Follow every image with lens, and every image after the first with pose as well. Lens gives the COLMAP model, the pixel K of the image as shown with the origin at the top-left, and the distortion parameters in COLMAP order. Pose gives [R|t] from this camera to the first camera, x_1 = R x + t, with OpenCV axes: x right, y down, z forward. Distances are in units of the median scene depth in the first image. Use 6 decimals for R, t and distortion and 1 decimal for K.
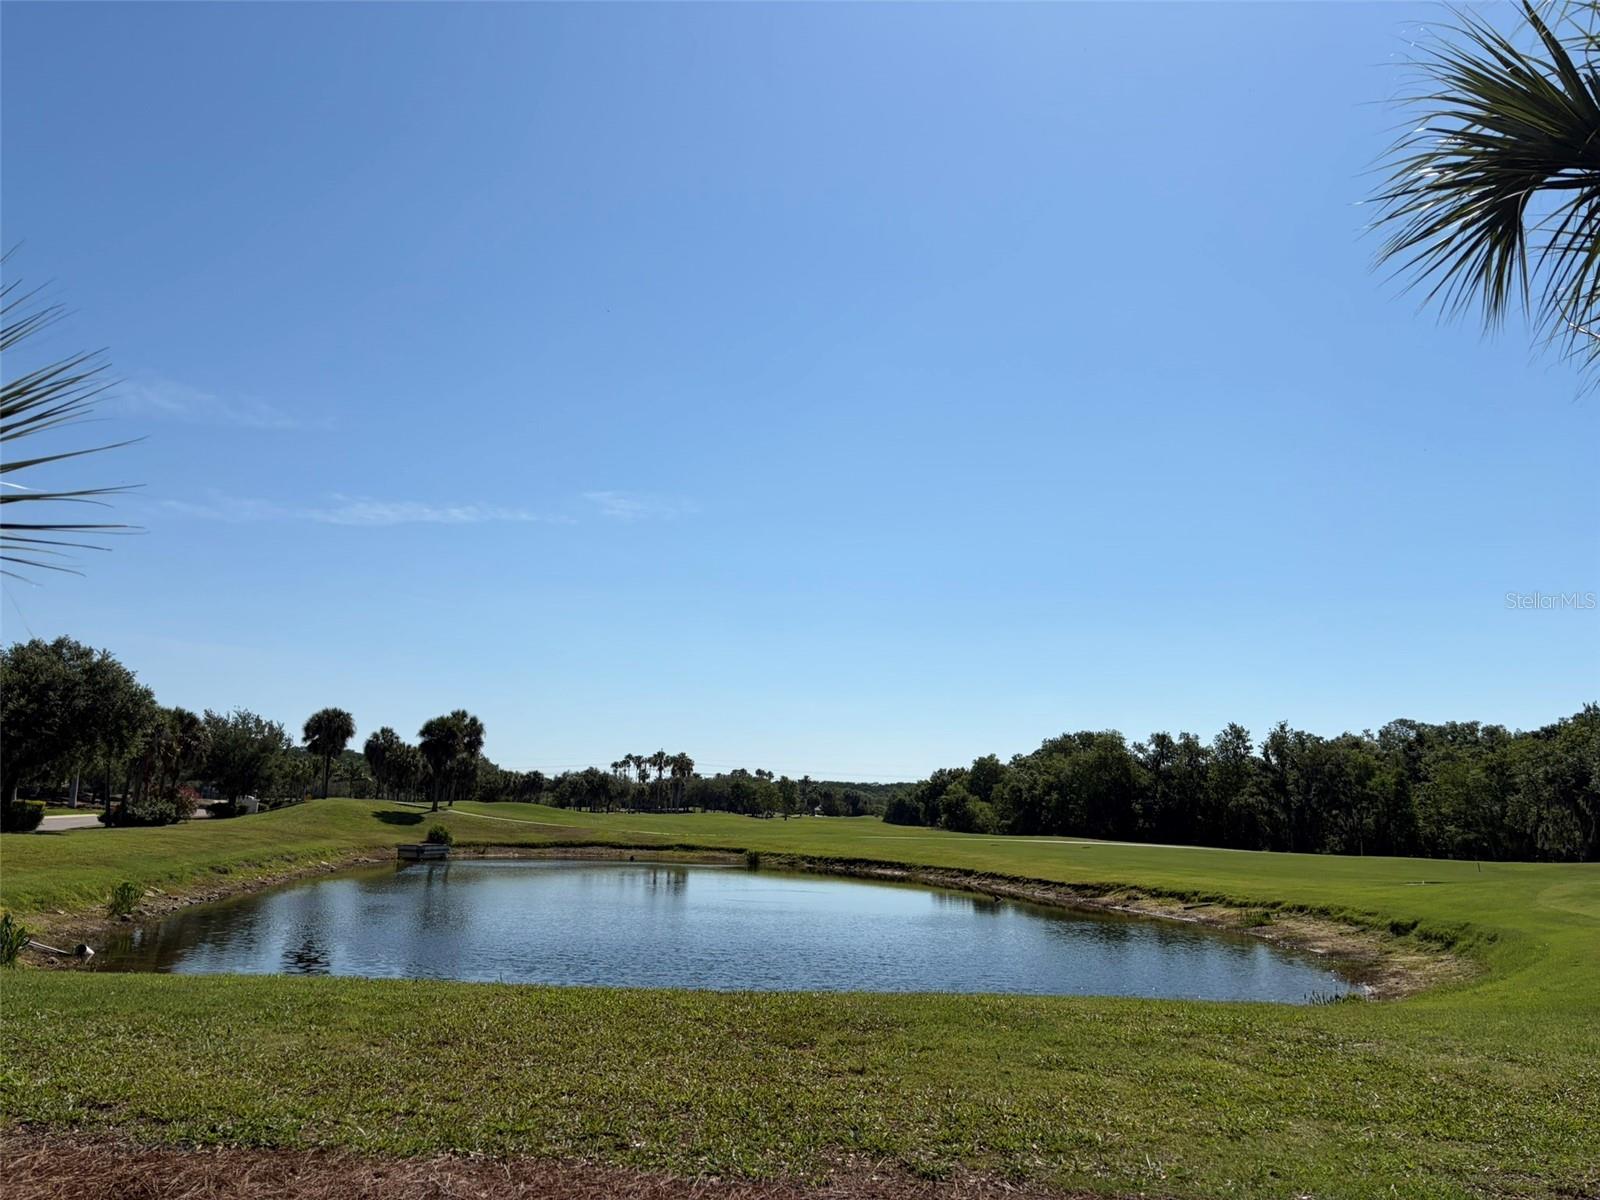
lens RADIAL K [[1212.2, 0, 800.0], [0, 1212.2, 600.0], [0, 0, 1]] dist [0.098054, -0.172599]
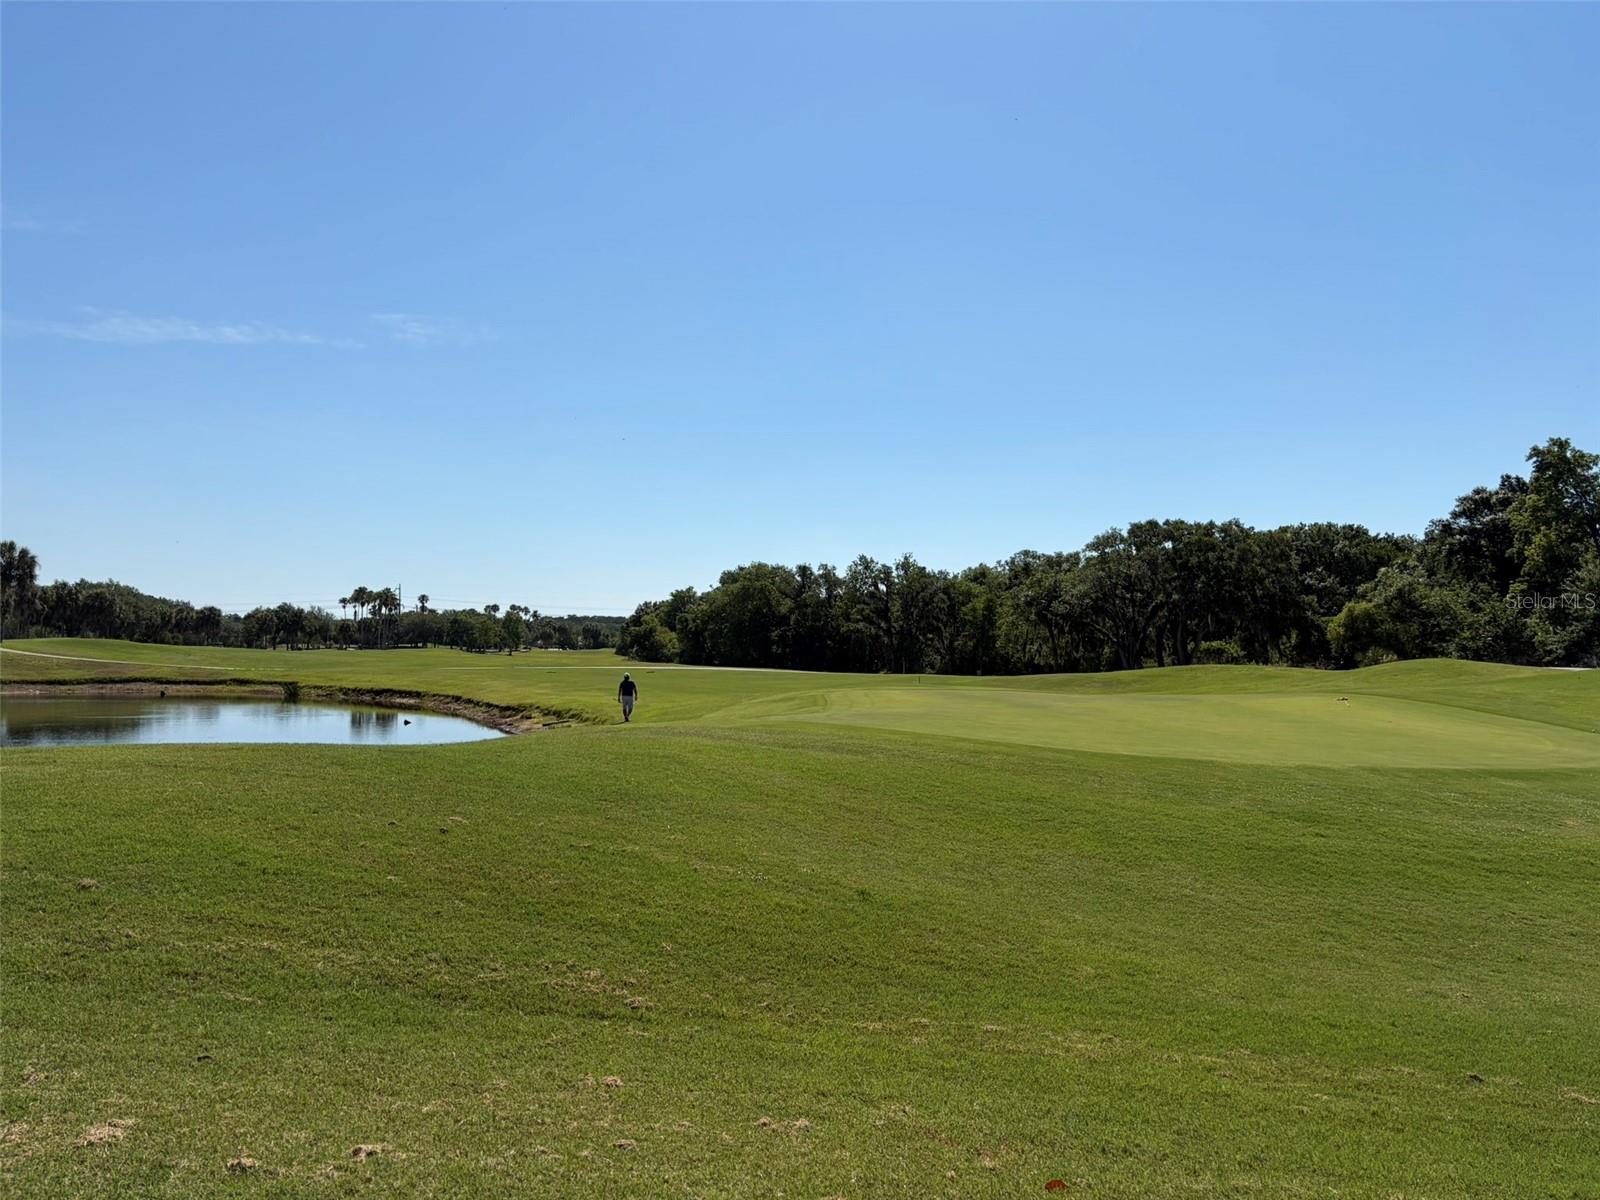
lens RADIAL K [[1211.9, 0, 786.5], [0, 1211.9, 599.9], [0, 0, 1]] dist [0.074842, -0.055696]
pose [[0.989127, -0.008482, 0.146818, 0.137907], [-0.011372, 0.990934, 0.133869, 0.000684], [-0.146622, -0.134083, 0.980063, -0.016351]]
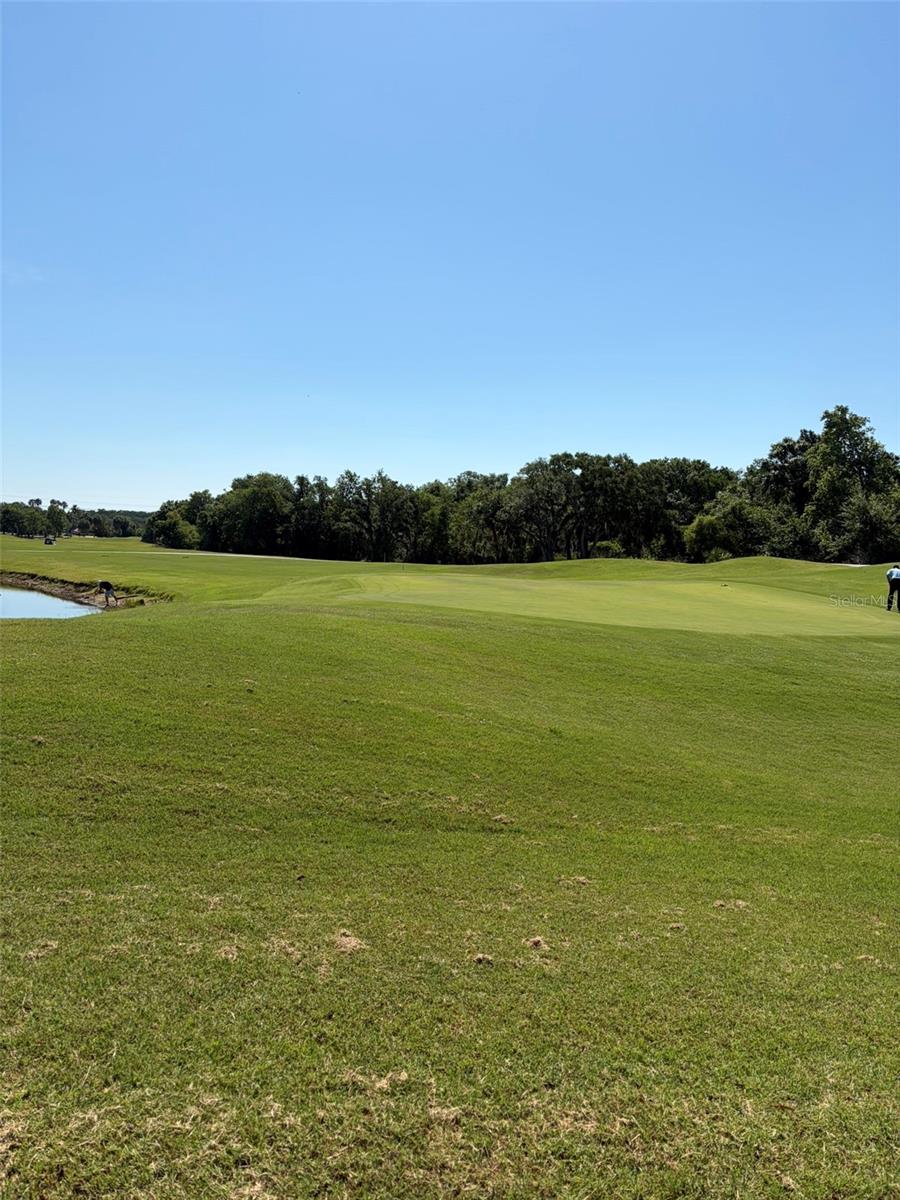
lens RADIAL K [[908.9, 0, 445.6], [0, 908.9, 600.4], [0, 0, 1]] dist [0.074842, -0.055696]
pose [[0.945049, -0.016952, 0.326490, 0.121878], [-0.062043, 0.971207, 0.230015, 0.000578], [-0.320989, -0.237632, 0.916786, -0.011594]]
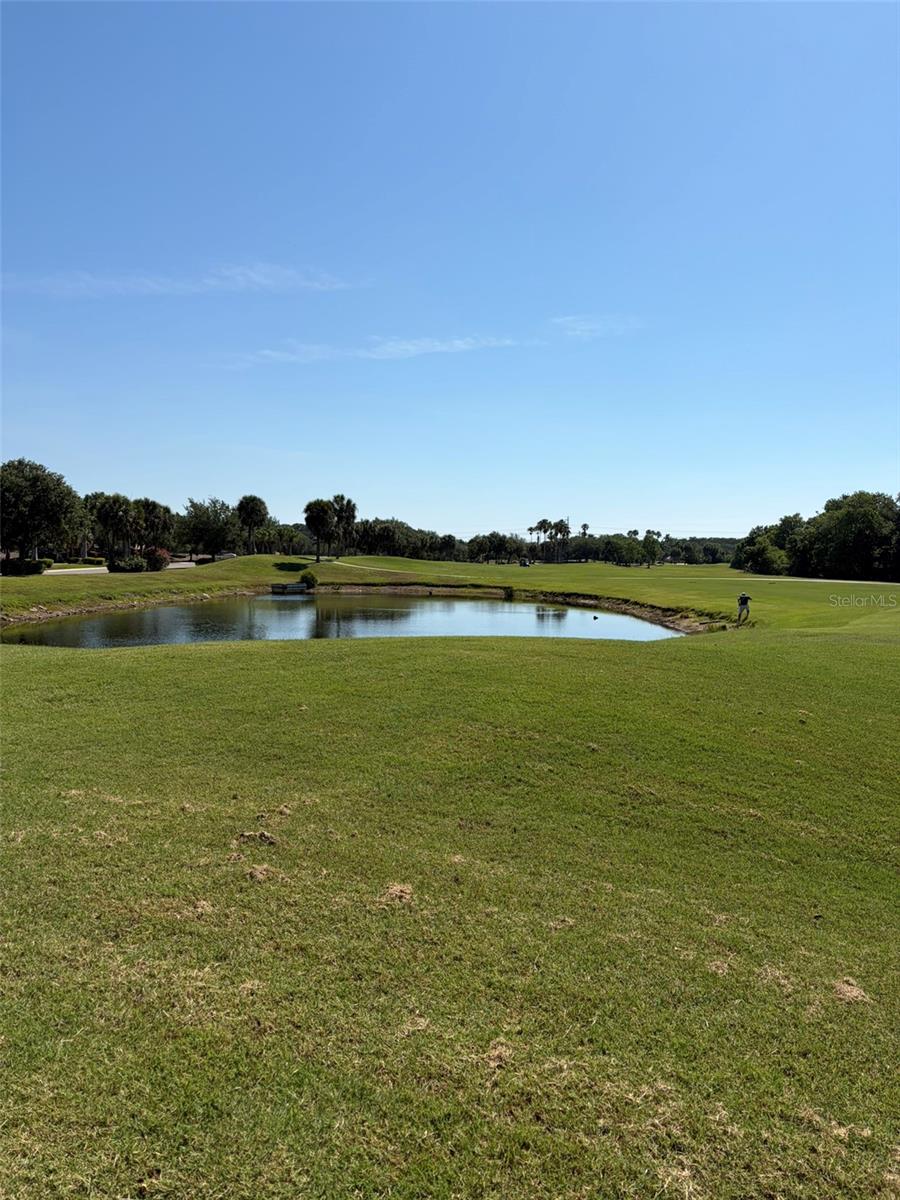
lens RADIAL K [[908.9, 0, 445.6], [0, 908.9, 600.4], [0, 0, 1]] dist [0.074842, -0.055696]
pose [[0.958635, -0.000818, -0.284636, 0.124331], [0.061025, 0.977333, 0.202720, 0.000227], [0.278018, -0.211704, 0.936956, -0.013224]]
